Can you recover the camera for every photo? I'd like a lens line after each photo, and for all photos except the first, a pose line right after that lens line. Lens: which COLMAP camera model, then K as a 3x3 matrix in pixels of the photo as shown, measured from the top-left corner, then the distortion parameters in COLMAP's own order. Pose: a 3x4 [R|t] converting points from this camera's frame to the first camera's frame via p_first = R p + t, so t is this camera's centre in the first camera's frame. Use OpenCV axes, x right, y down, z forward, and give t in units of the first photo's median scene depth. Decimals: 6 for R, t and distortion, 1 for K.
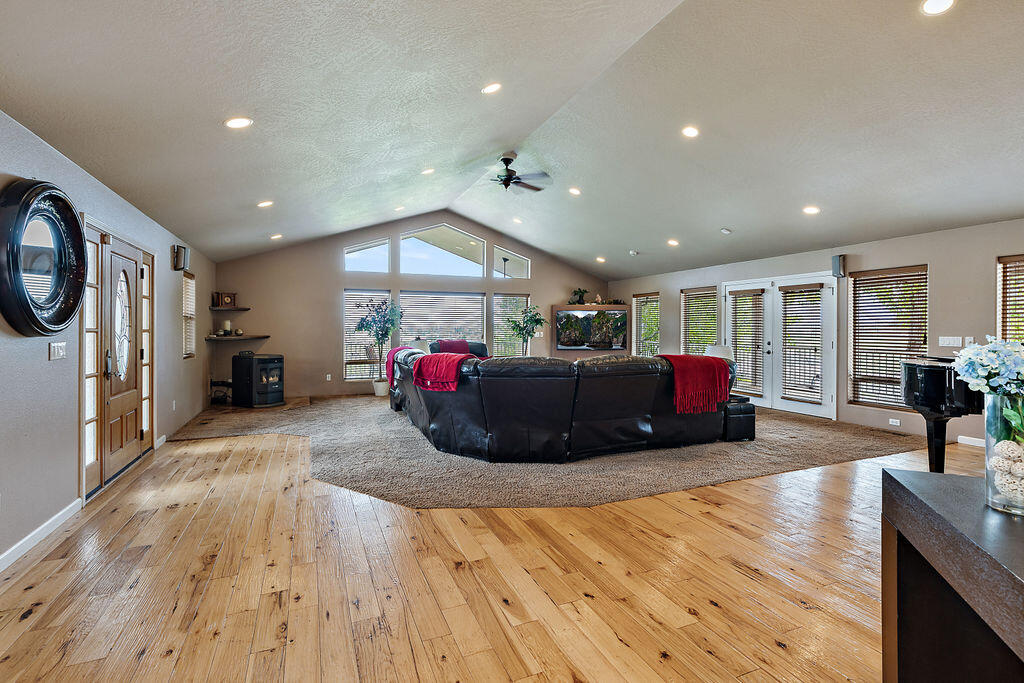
lens RADIAL K [[466.4, 0, 512.3], [0, 466.4, 328.3], [0, 0, 1]] dist [0.003375, 0.000312]
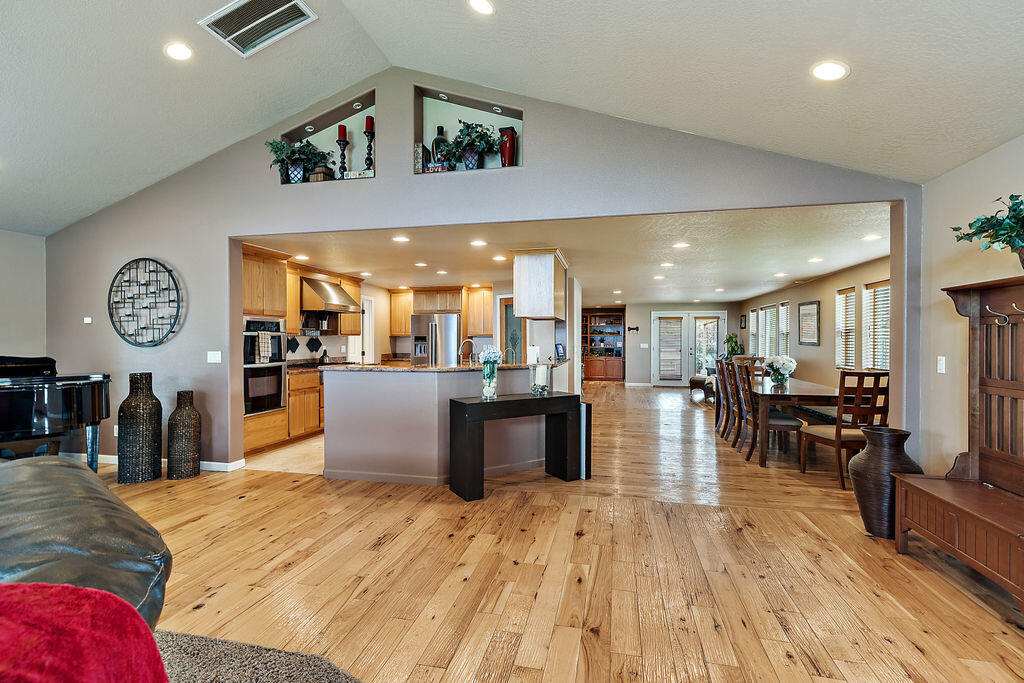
lens RADIAL K [[471.6, 0, 512.0], [0, 471.6, 341.5], [0, 0, 1]] dist [0.003571, 0.000000]
pose [[-0.809806, -0.004886, 0.586677, -0.150691], [-0.002081, 0.999983, 0.005455, -0.004120], [-0.586694, 0.003196, -0.809803, 0.547963]]
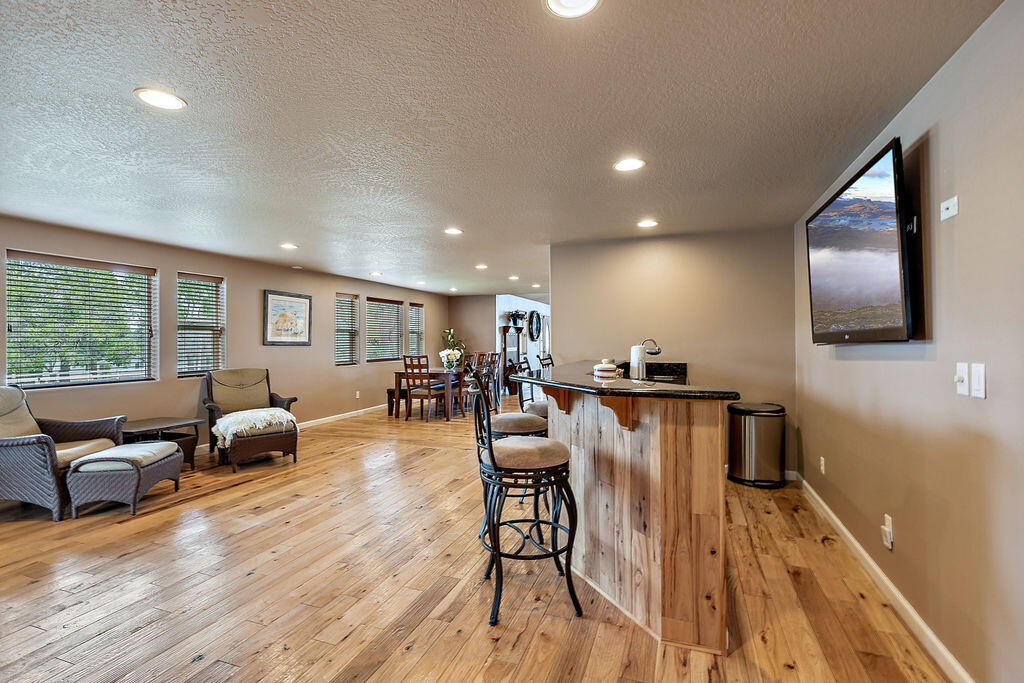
lens RADIAL K [[466.4, 0, 512.3], [0, 466.4, 328.3], [0, 0, 1]] dist [0.003375, 0.000312]
pose [[0.721481, -0.016568, -0.692236, 0.759426], [0.002235, 0.999764, -0.021599, -0.001127], [0.692430, 0.014036, 0.721348, -0.891717]]
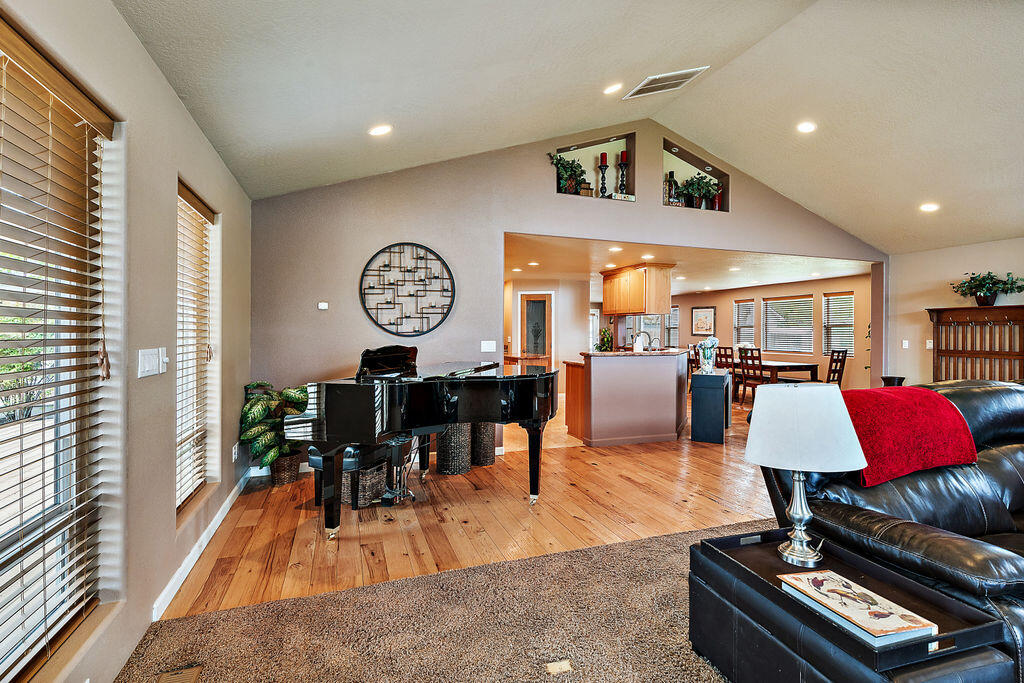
lens RADIAL K [[473.2, 0, 513.6], [0, 473.2, 334.4], [0, 0, 1]] dist [-0.000477, -0.000036]
pose [[-0.997671, -0.005817, 0.067964, 0.396903], [-0.005556, 0.999976, 0.004033, 0.000836], [-0.067986, 0.003646, -0.997680, 0.881737]]
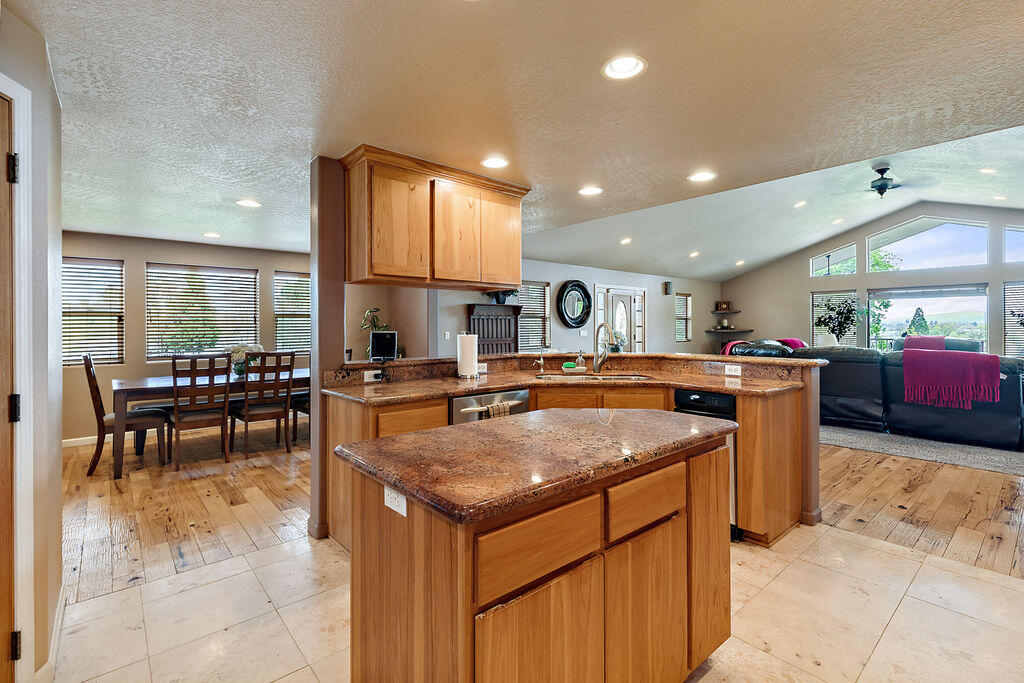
lens RADIAL K [[466.4, 0, 512.3], [0, 466.4, 328.3], [0, 0, 1]] dist [0.003375, 0.000312]
pose [[0.301031, 0.006567, -0.953592, 0.637330], [0.003429, 0.999962, 0.007969, -0.002728], [0.953608, -0.005669, 0.300997, -0.123584]]
